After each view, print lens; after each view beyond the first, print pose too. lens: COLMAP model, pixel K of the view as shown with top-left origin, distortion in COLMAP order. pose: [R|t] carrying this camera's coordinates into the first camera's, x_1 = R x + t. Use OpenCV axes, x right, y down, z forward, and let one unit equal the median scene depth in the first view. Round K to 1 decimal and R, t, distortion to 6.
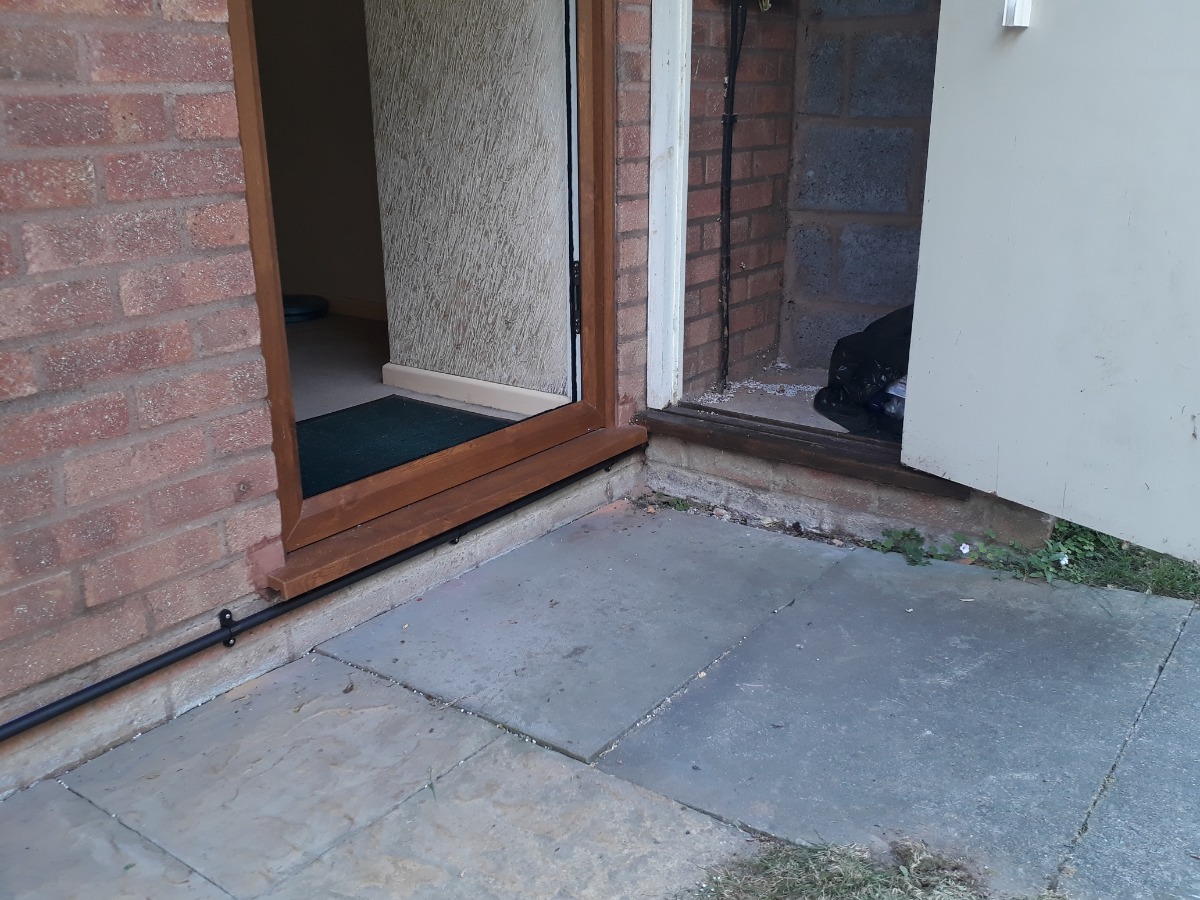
lens RADIAL K [[1057.1, 0, 599.5], [0, 1057.1, 434.9], [0, 0, 1]] dist [0.088114, -0.140287]
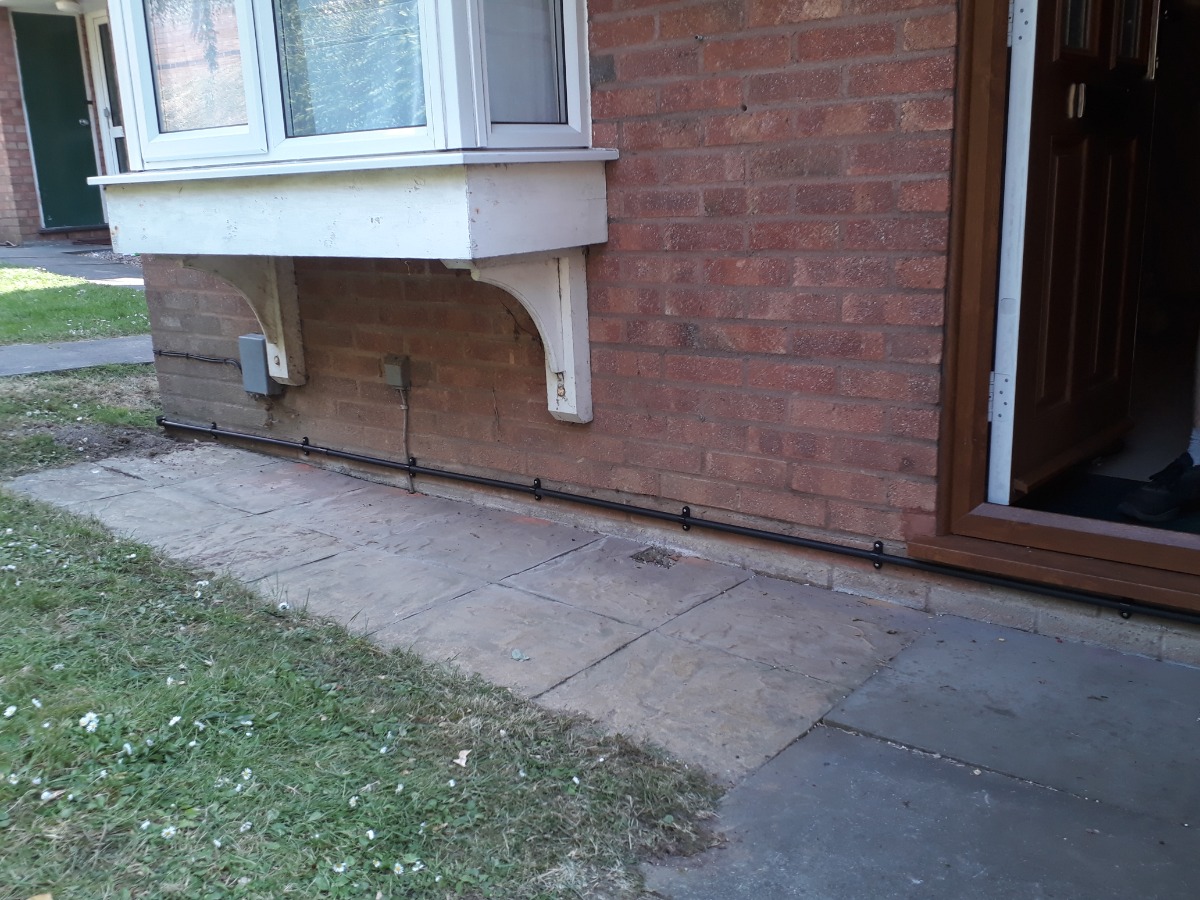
lens RADIAL K [[1059.0, 0, 600.0], [0, 1059.0, 450.0], [0, 0, 1]] dist [0.096934, -0.237673]
pose [[0.008975, 0.258448, -0.965984, 1.111593], [-0.267513, 0.931433, 0.246718, -0.224813], [0.963512, 0.256199, 0.077497, 0.578796]]
